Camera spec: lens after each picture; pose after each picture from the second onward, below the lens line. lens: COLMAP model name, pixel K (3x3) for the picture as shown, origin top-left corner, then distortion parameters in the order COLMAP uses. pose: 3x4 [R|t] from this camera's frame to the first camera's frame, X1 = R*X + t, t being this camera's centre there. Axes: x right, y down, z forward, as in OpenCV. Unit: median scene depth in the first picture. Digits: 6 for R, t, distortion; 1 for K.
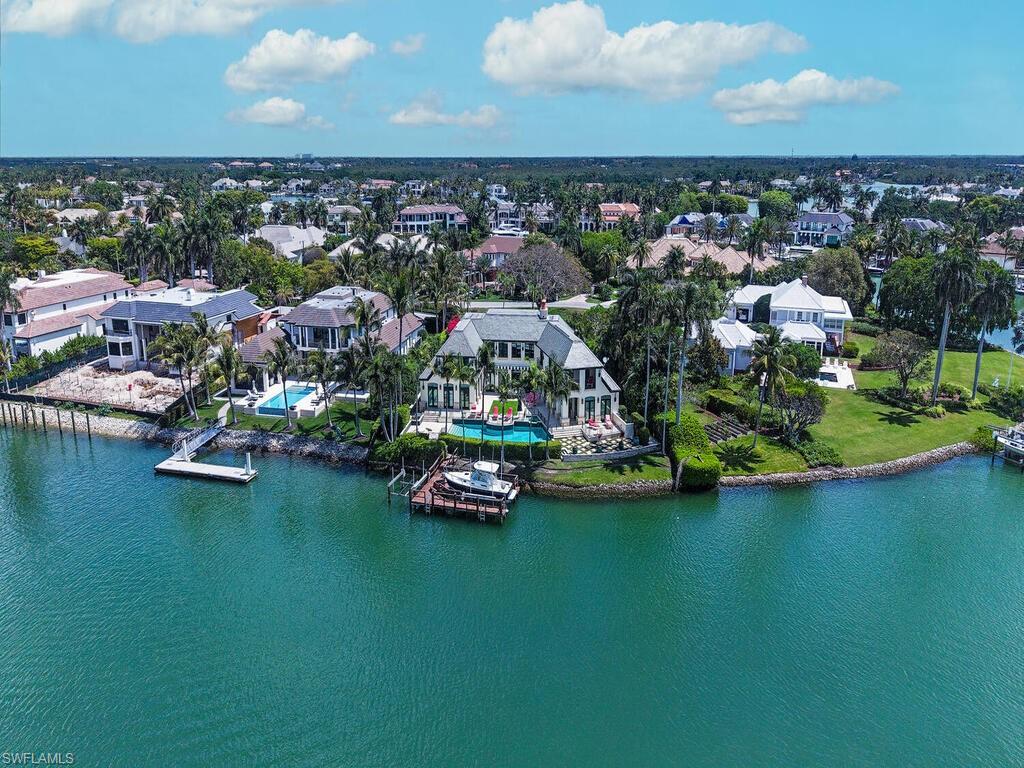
lens RADIAL K [[867.1, 0, 513.5], [0, 867.1, 362.9], [0, 0, 1]] dist [0.103921, -0.215193]
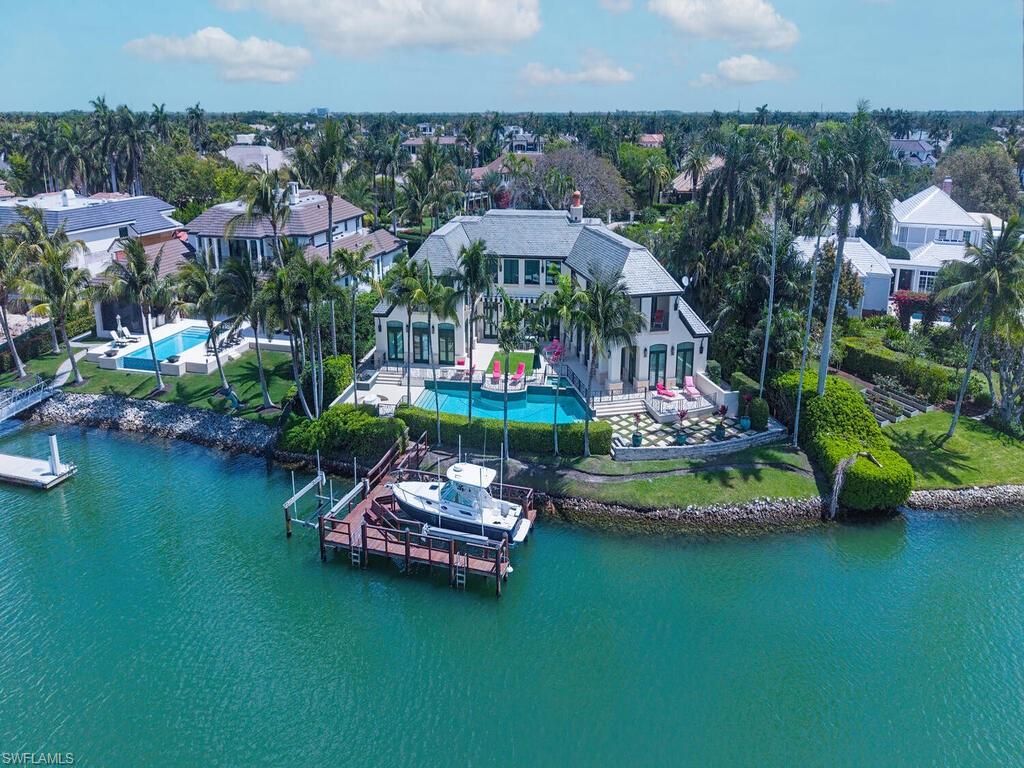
lens RADIAL K [[486.6, 0, 512.0], [0, 486.6, 384.0], [0, 0, 1]] dist [-0.004075, -0.000290]
pose [[0.999219, 0.011055, -0.037937, 0.002787], [-0.008185, 0.997151, 0.074988, 0.042342], [0.038658, -0.074619, 0.996462, 0.681329]]
